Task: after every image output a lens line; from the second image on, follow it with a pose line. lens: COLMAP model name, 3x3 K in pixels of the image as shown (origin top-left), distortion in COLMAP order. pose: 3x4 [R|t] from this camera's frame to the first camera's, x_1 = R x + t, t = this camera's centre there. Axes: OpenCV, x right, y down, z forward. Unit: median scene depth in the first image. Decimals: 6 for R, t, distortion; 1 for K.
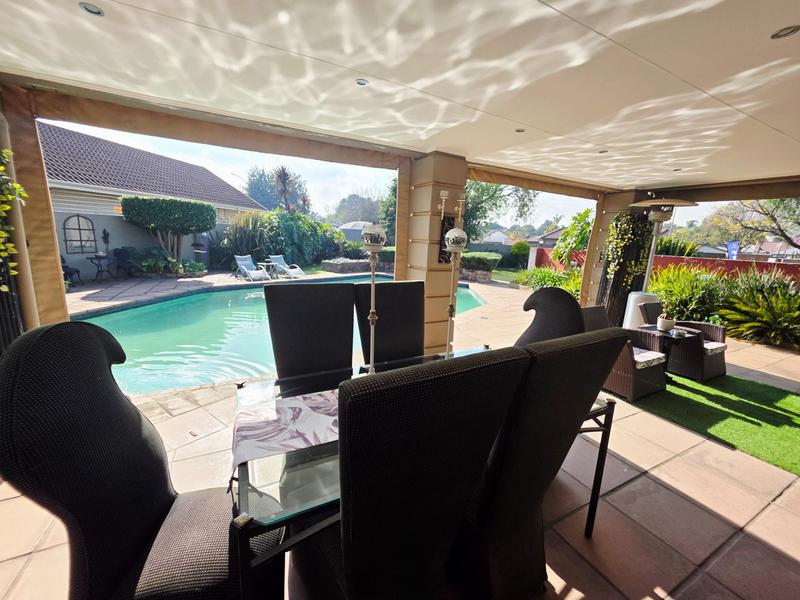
lens RADIAL K [[319.4, 0, 399.3], [0, 319.4, 301.9], [0, 0, 1]] dist [-0.000215, 0.000016]
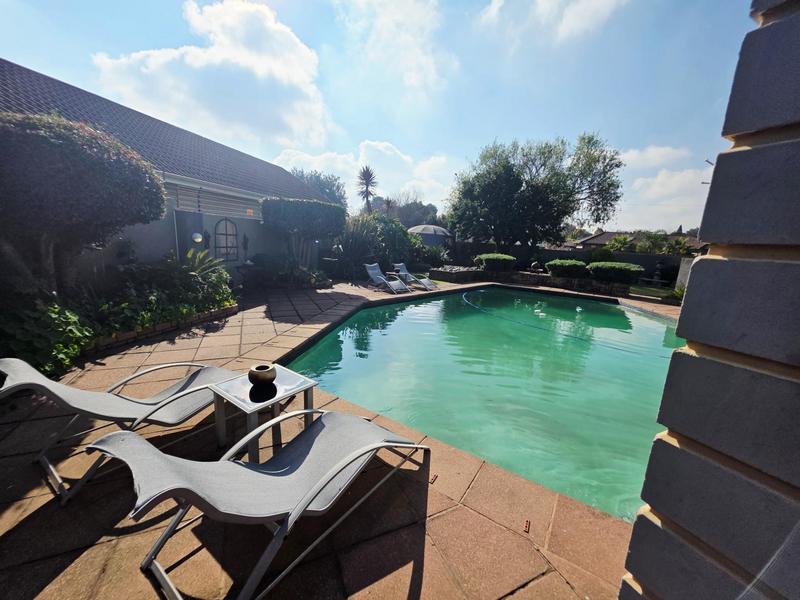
lens RADIAL K [[319.4, 0, 401.1], [0, 319.4, 299.1], [0, 0, 1]] dist [-0.000215, 0.000016]
pose [[0.999233, 0.018272, -0.034647, -0.357254], [-0.018793, 0.999714, -0.014784, -0.031449], [0.034367, 0.015424, 0.999290, 0.091758]]
